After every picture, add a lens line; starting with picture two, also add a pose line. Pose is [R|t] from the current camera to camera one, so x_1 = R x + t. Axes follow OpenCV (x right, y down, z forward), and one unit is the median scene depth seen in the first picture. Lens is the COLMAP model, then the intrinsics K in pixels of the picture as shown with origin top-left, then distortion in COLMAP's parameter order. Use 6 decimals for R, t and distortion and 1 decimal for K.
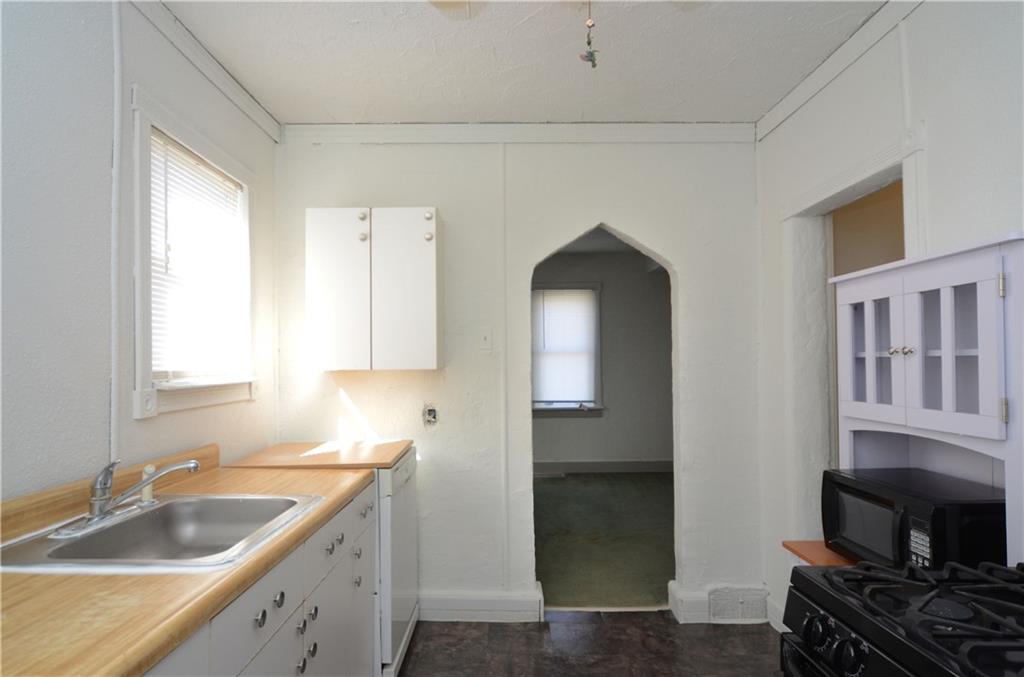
lens RADIAL K [[552.7, 0, 503.3], [0, 552.7, 344.8], [0, 0, 1]] dist [-0.020363, 0.017241]
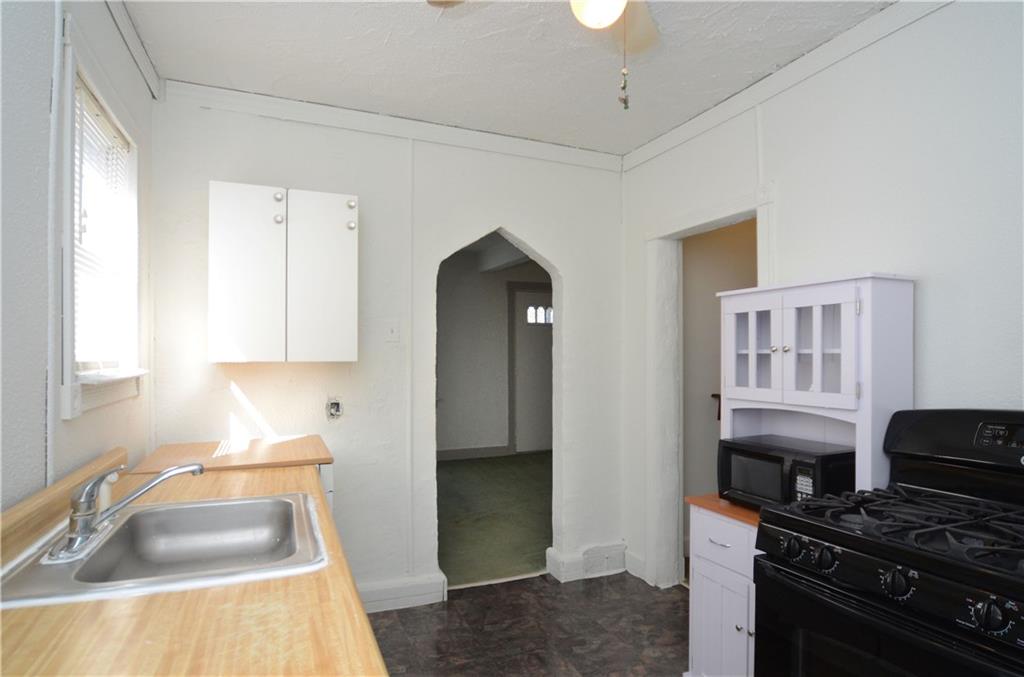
lens RADIAL K [[552.7, 0, 485.4], [0, 552.7, 345.1], [0, 0, 1]] dist [-0.020363, 0.017241]
pose [[0.923990, 0.015680, 0.382096, -0.312924], [-0.020335, 0.999760, 0.008149, 0.002662], [-0.381877, -0.015300, 0.924087, 0.001796]]
